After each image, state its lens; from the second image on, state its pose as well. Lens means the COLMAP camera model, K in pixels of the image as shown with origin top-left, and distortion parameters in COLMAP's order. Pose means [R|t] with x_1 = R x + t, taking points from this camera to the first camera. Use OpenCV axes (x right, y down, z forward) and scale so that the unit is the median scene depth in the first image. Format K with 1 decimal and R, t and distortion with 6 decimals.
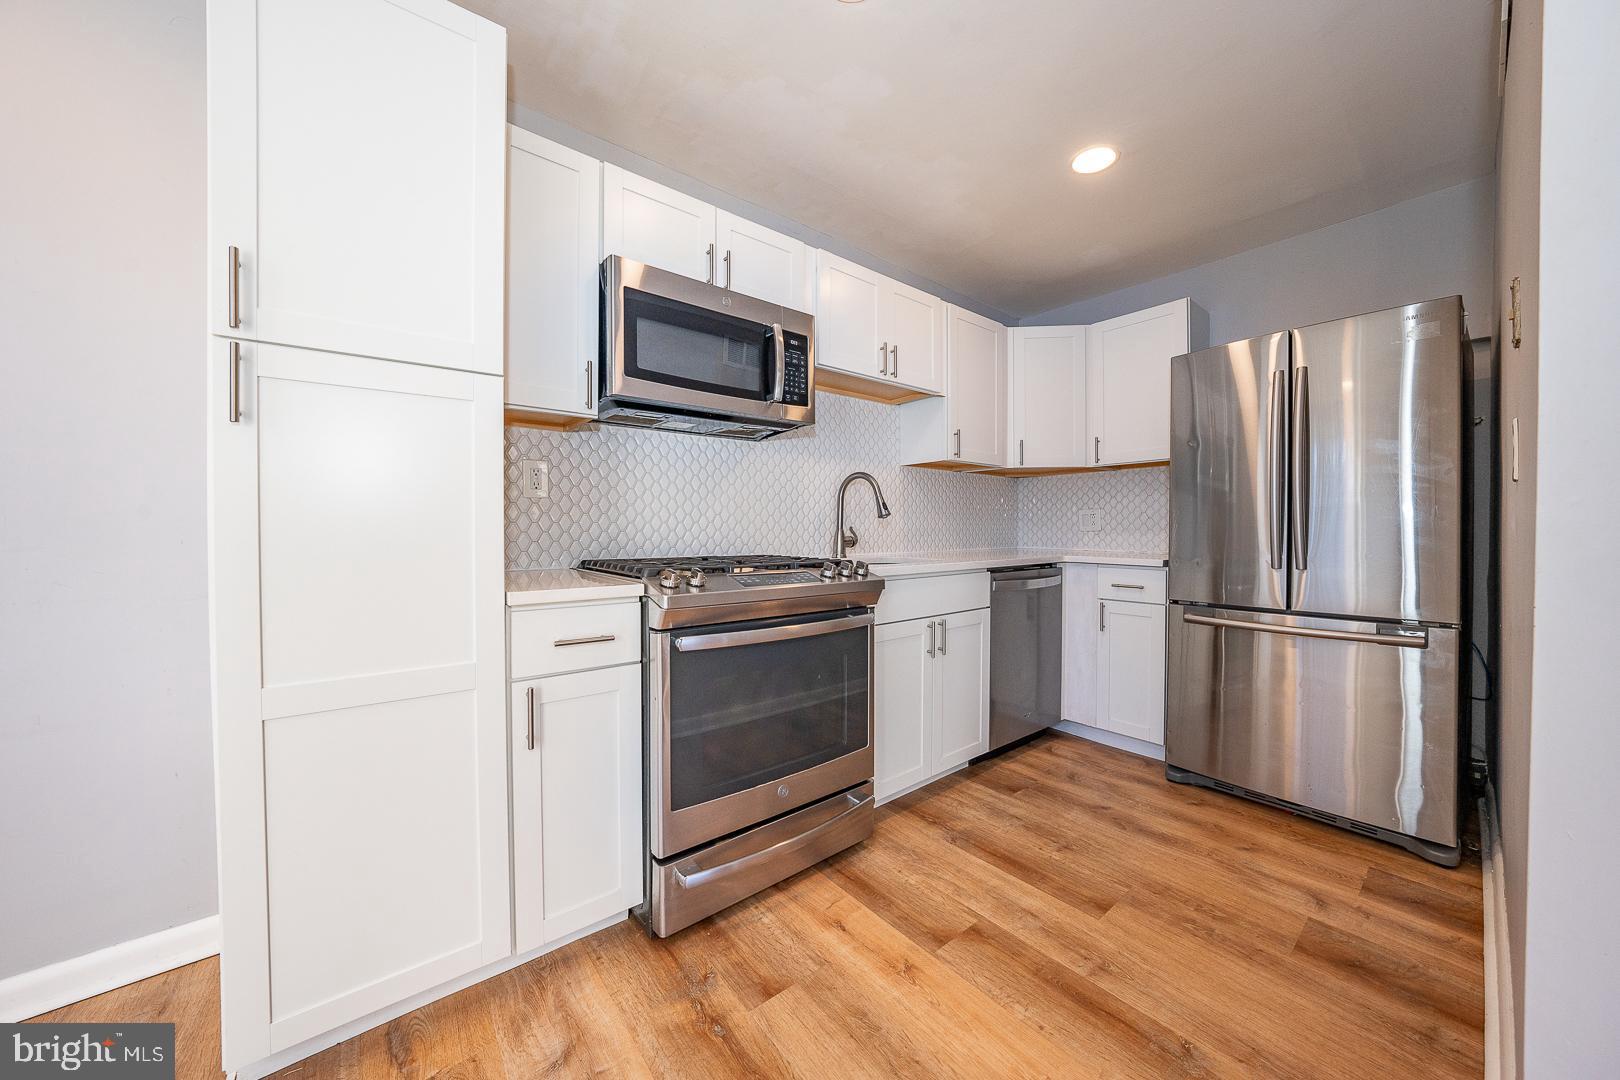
lens RADIAL K [[558.1, 0, 811.7], [0, 558.1, 534.0], [0, 0, 1]] dist [-0.032124, 0.007245]
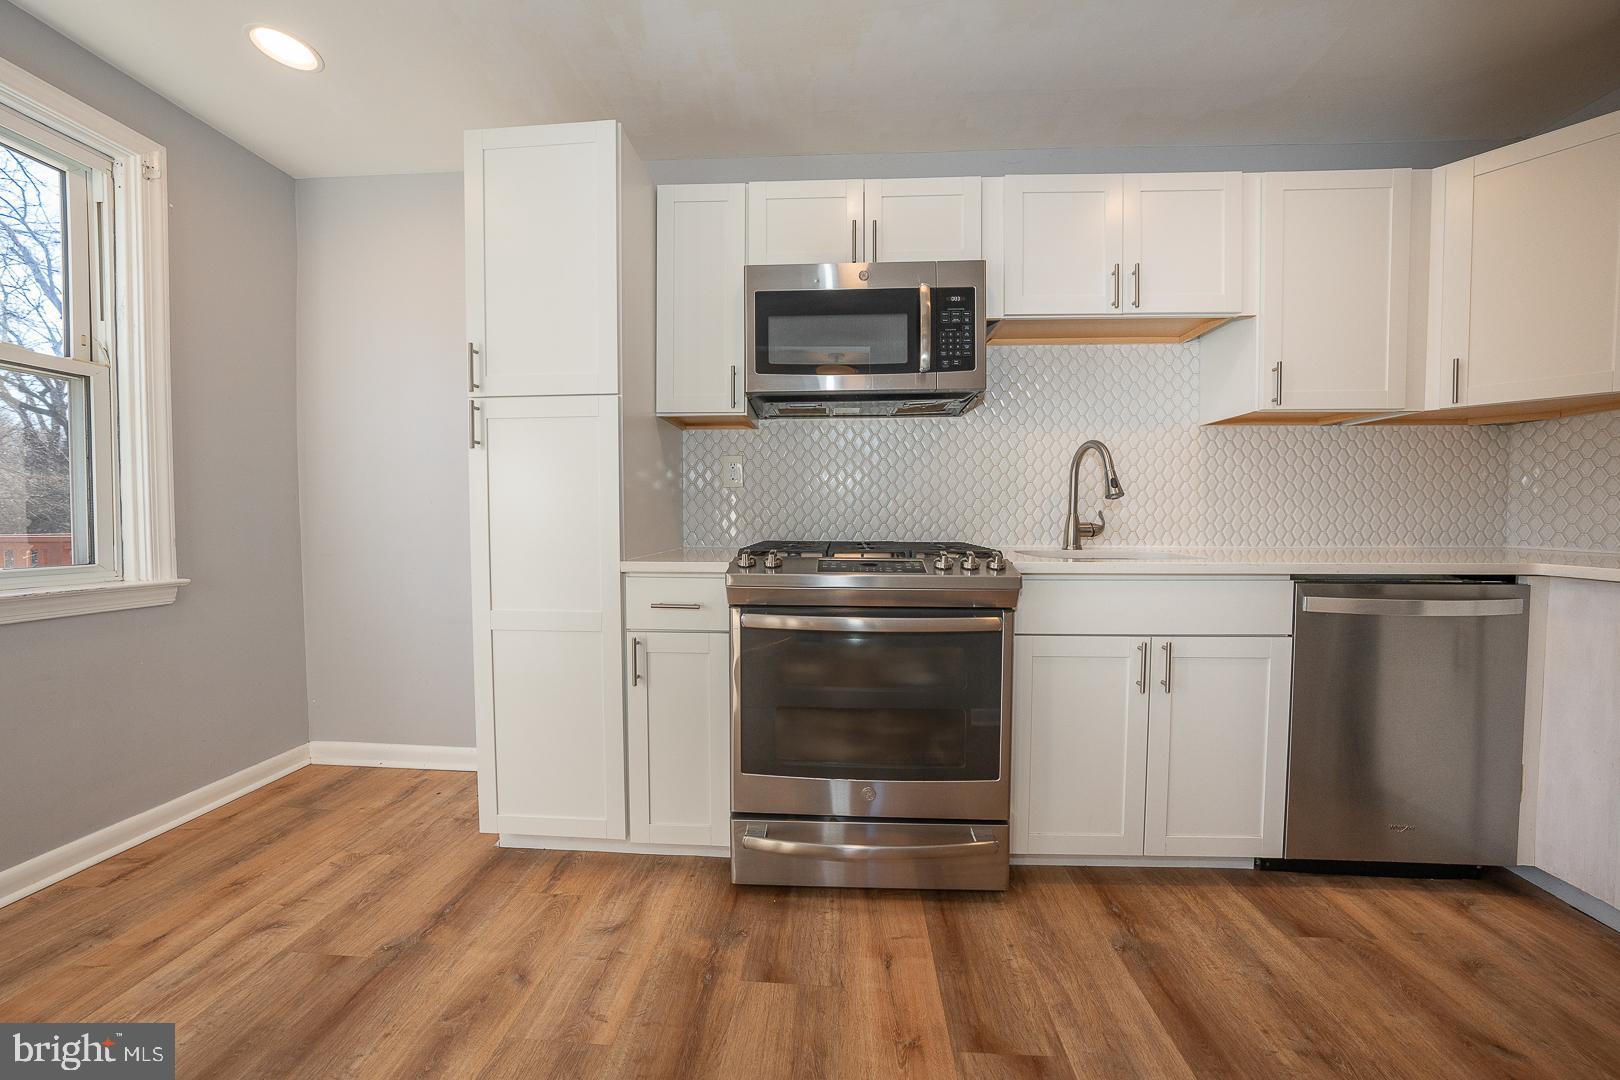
lens RADIAL K [[558.1, 0, 811.7], [0, 558.1, 534.0], [0, 0, 1]] dist [-0.032124, 0.007245]
pose [[0.743092, 0.022412, -0.668813, 0.364305], [-0.006646, 0.999637, 0.026113, 0.002508], [0.669156, -0.014959, 0.742972, 0.186257]]
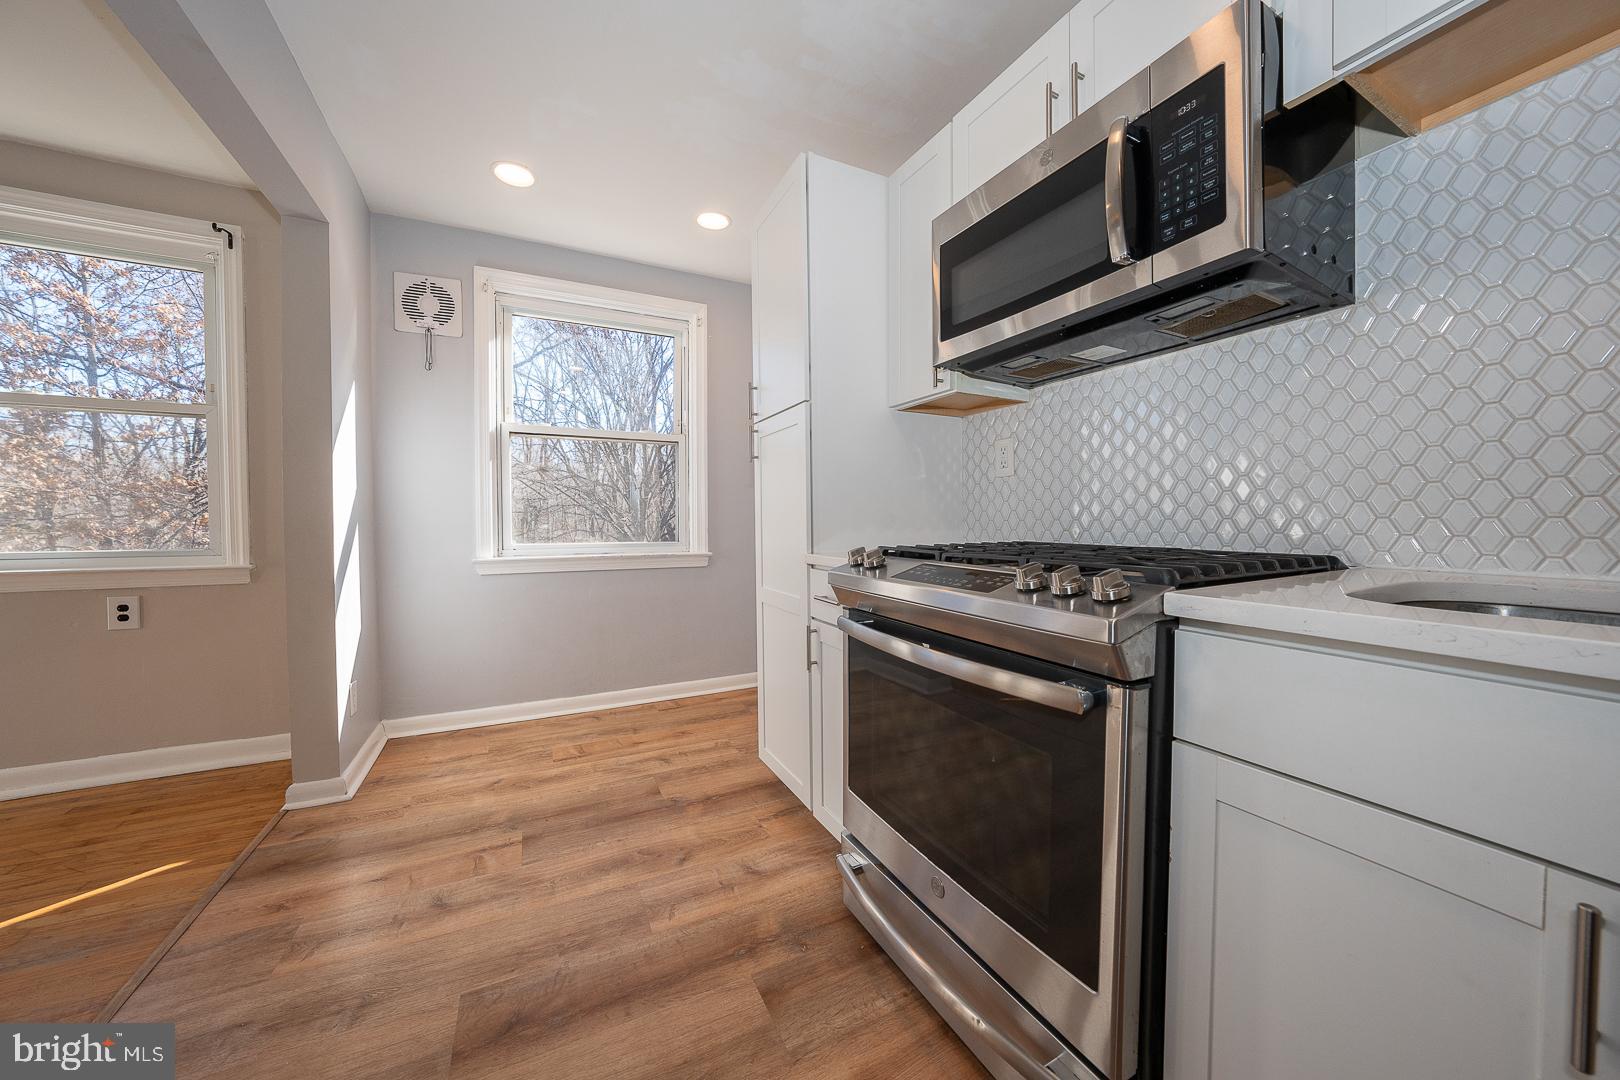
lens RADIAL K [[558.1, 0, 811.7], [0, 558.1, 534.0], [0, 0, 1]] dist [-0.032124, 0.007245]
pose [[-0.208377, 0.028638, -0.977629, 0.469344], [-0.001080, 0.999564, 0.029511, 0.007545], [0.978048, 0.007205, -0.208255, 0.732795]]
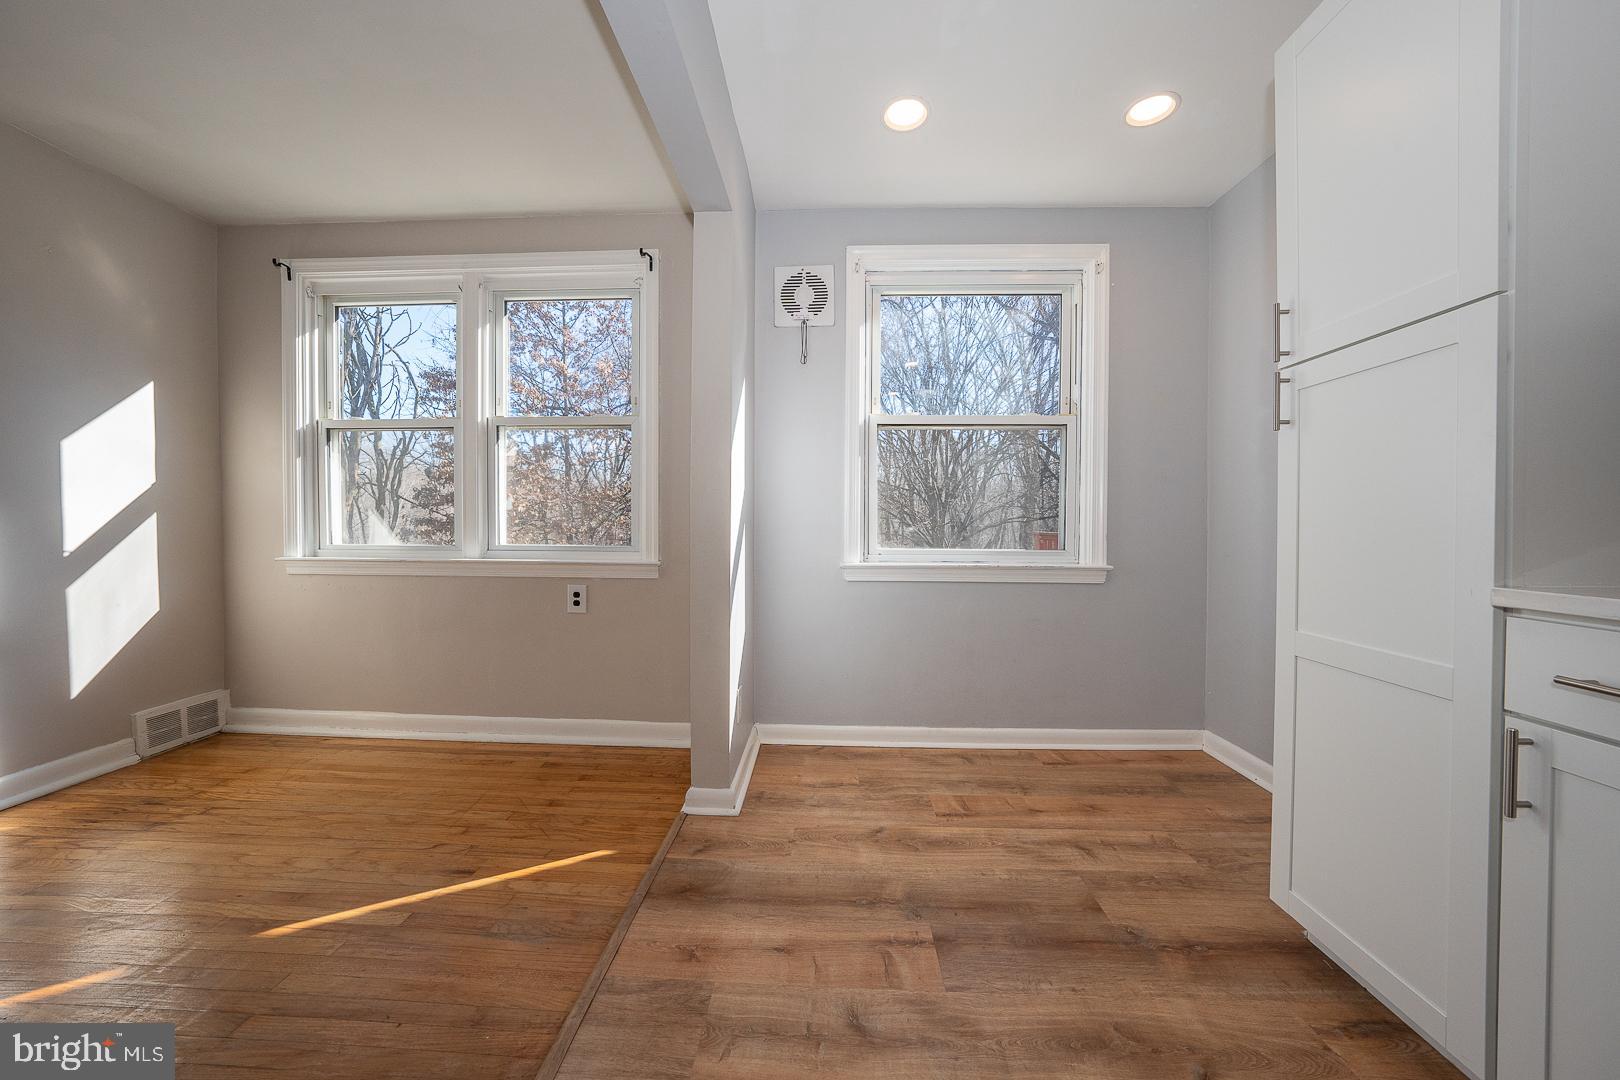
lens RADIAL K [[558.1, 0, 811.7], [0, 558.1, 534.0], [0, 0, 1]] dist [-0.032124, 0.007245]
pose [[-0.658111, 0.013180, -0.752806, 0.326180], [-0.006240, 0.999717, 0.022958, 0.013881], [0.752895, 0.019806, -0.657842, 0.441483]]
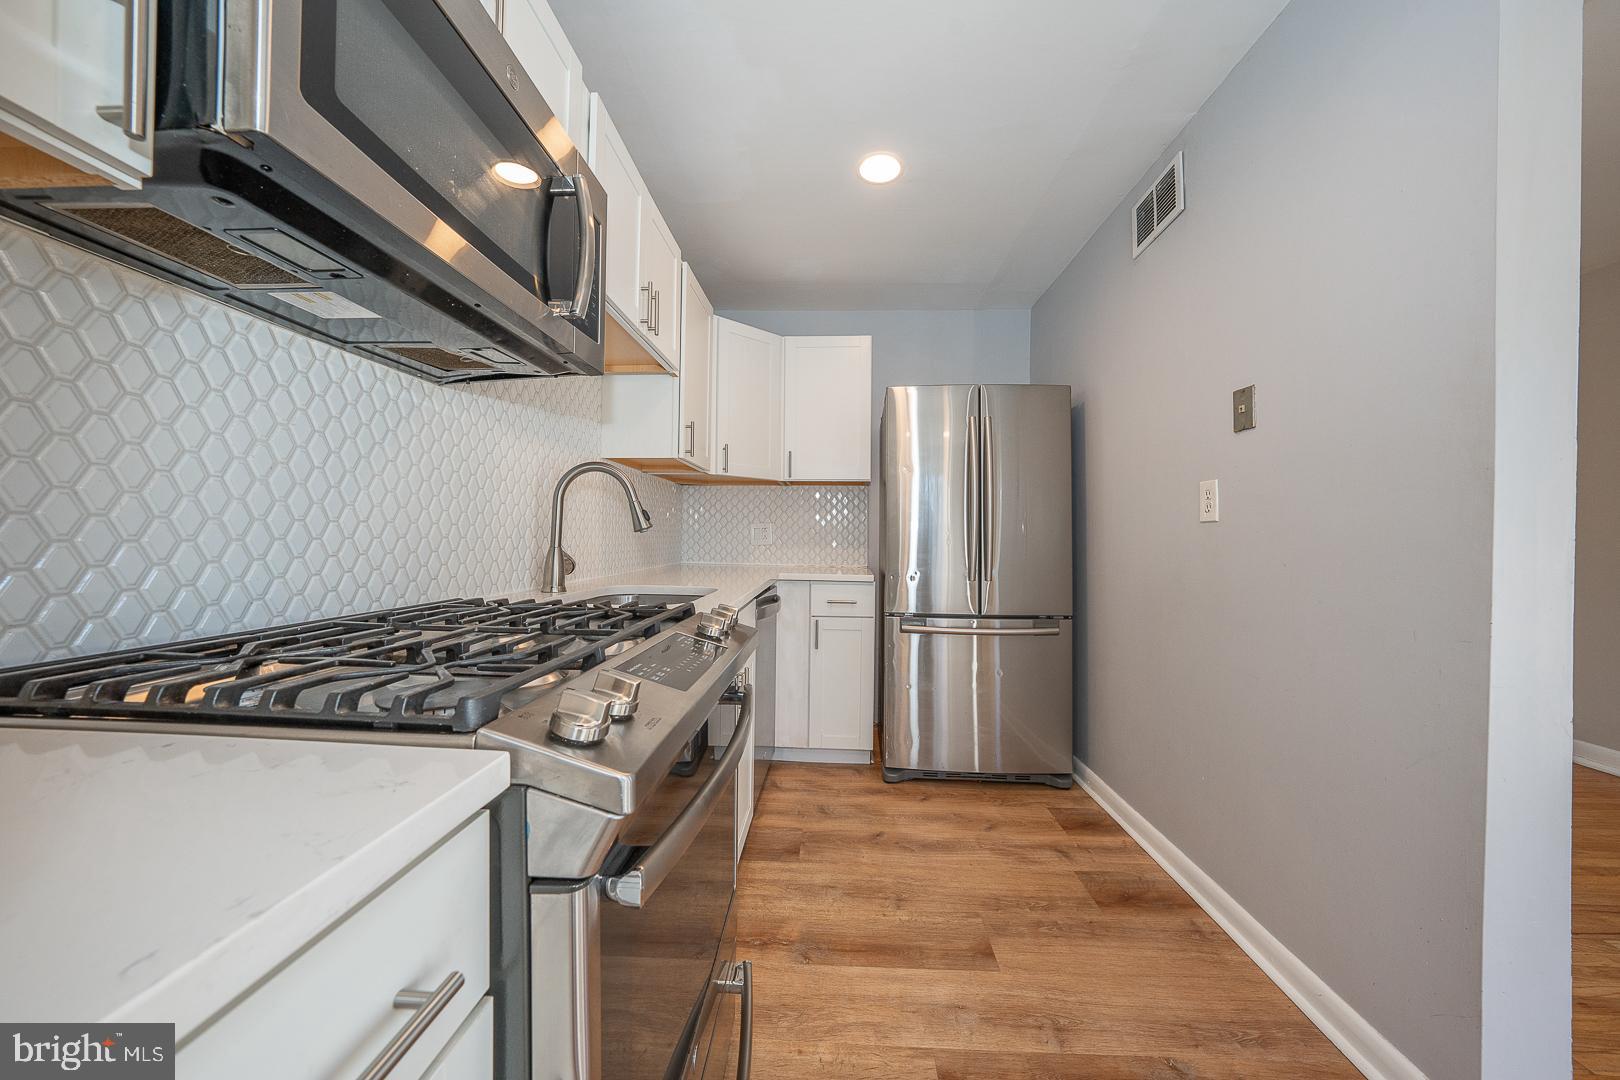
lens RADIAL K [[558.1, 0, 811.7], [0, 558.1, 534.0], [0, 0, 1]] dist [-0.032124, 0.007245]
pose [[0.663589, 0.012549, 0.747993, -0.276990], [-0.006274, 0.999917, -0.011210, -0.022211], [-0.748071, 0.002746, 0.663612, 0.424984]]
